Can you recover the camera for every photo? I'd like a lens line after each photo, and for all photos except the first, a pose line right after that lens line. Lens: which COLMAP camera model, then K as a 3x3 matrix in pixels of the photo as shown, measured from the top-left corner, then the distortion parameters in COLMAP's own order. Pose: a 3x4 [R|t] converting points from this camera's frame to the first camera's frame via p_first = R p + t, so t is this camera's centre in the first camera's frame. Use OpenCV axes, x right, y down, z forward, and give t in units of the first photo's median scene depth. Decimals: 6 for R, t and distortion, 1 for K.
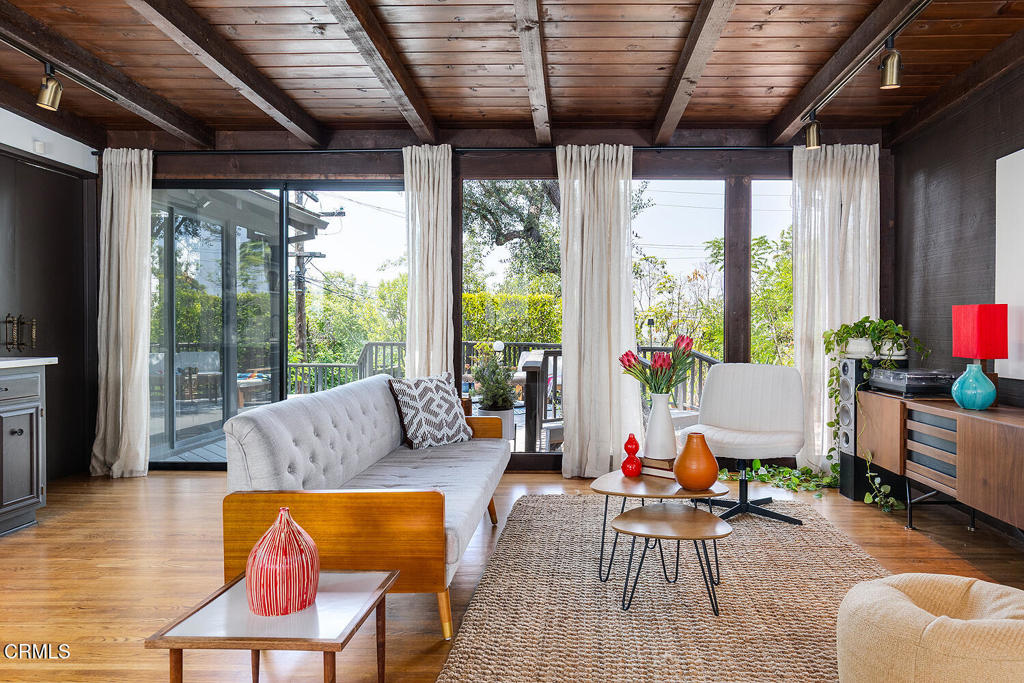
lens RADIAL K [[672.1, 0, 569.5], [0, 672.1, 325.2], [0, 0, 1]] dist [0.004011, 0.000775]
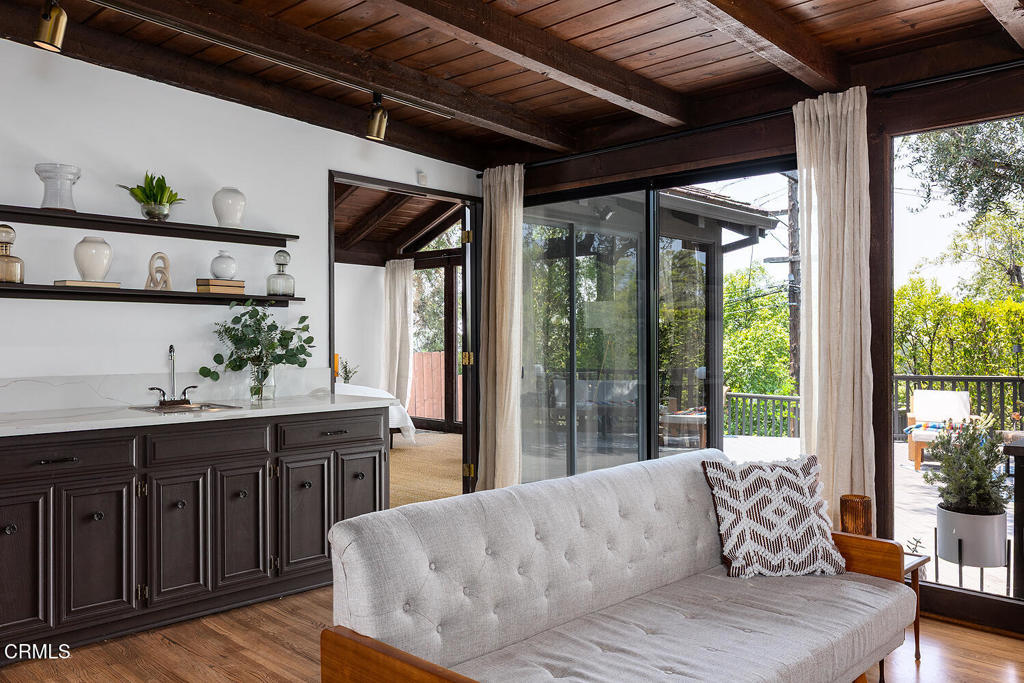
lens RADIAL K [[815.9, 0, 514.0], [0, 815.9, 329.9], [0, 0, 1]] dist [0.010482, 0.001971]
pose [[0.721104, -0.004342, -0.692813, 0.149318], [-0.004244, 0.999934, -0.010685, -0.037599], [0.692814, 0.010645, 0.721038, 0.279063]]
